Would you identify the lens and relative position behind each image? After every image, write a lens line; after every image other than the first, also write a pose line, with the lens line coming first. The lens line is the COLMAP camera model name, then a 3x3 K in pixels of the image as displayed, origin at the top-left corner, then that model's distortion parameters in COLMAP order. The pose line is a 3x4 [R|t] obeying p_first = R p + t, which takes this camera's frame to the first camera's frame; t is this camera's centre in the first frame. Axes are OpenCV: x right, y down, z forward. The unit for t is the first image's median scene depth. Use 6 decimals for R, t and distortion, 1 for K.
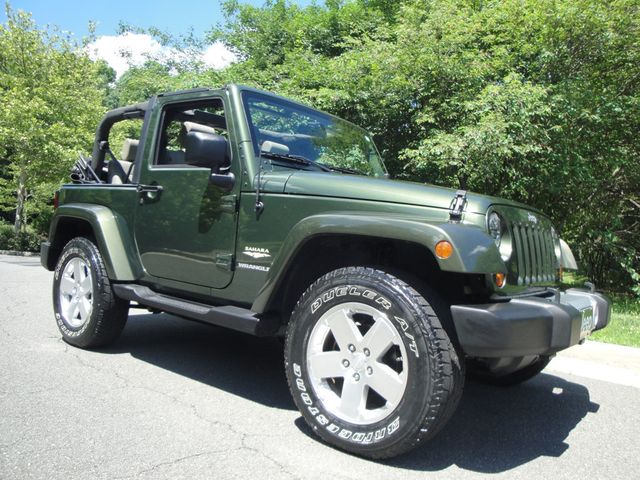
lens RADIAL K [[519.5, 0, 320.6], [0, 519.5, 239.9], [0, 0, 1]] dist [-0.119798, 0.076481]
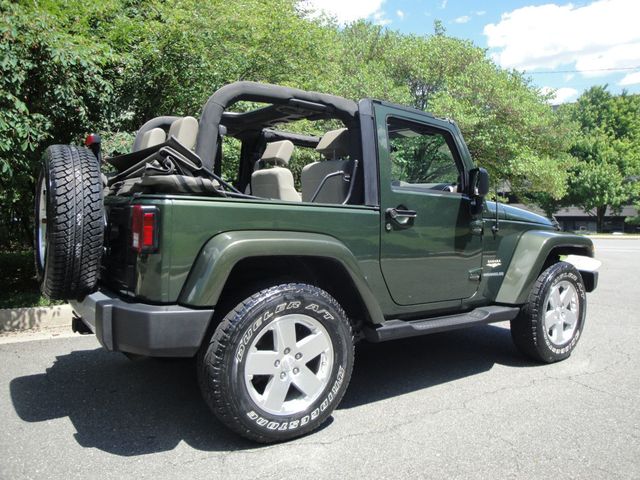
lens RADIAL K [[519.5, 0, 322.4], [0, 519.5, 243.4], [0, 0, 1]] dist [-0.119798, 0.076481]
pose [[0.266774, -0.114959, 0.956878, -1.474369], [0.010297, 0.993144, 0.116445, -0.182169], [-0.963704, -0.021211, 0.266129, 1.044119]]
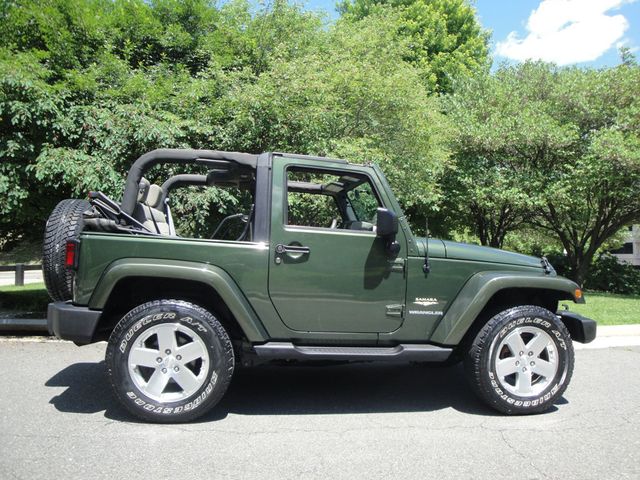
lens RADIAL K [[519.5, 0, 322.1], [0, 519.5, 240.1], [0, 0, 1]] dist [-0.119798, 0.076481]
pose [[0.667420, -0.020023, 0.744412, -1.269857], [0.014644, 0.999798, 0.013763, -0.154398], [-0.744537, 0.001715, 0.667579, 0.290606]]
